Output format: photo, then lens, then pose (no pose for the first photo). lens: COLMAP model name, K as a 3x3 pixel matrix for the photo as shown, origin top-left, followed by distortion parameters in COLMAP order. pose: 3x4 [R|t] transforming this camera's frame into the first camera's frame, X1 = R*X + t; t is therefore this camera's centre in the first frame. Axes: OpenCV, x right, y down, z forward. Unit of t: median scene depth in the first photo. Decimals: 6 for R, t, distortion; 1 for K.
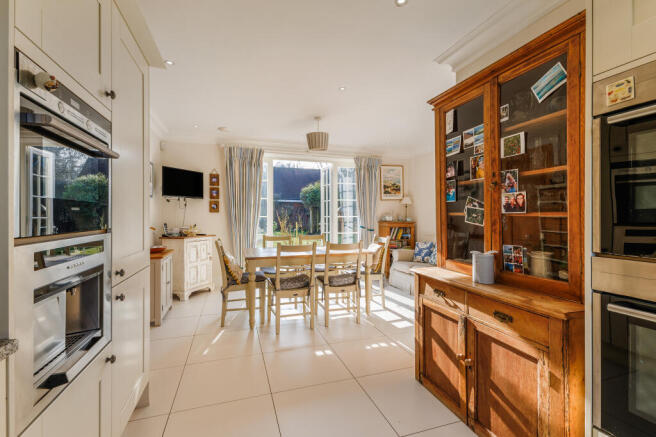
lens RADIAL K [[289.1, 0, 328.0], [0, 289.1, 218.5], [0, 0, 1]] dist [0.000627, 0.000041]
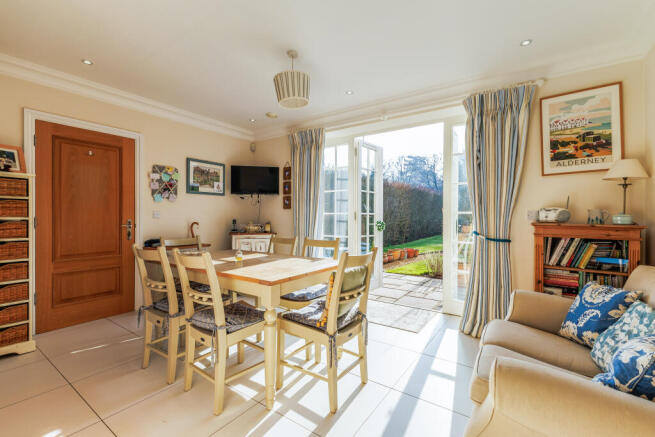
lens RADIAL K [[288.7, 0, 327.5], [0, 288.7, 218.5], [0, 0, 1]] dist [0.000627, 0.000041]
pose [[0.592449, 0.006212, -0.805584, 0.466171], [-0.009764, 0.999952, 0.000530, 0.008352], [0.805549, 0.007552, 0.592481, 0.619956]]
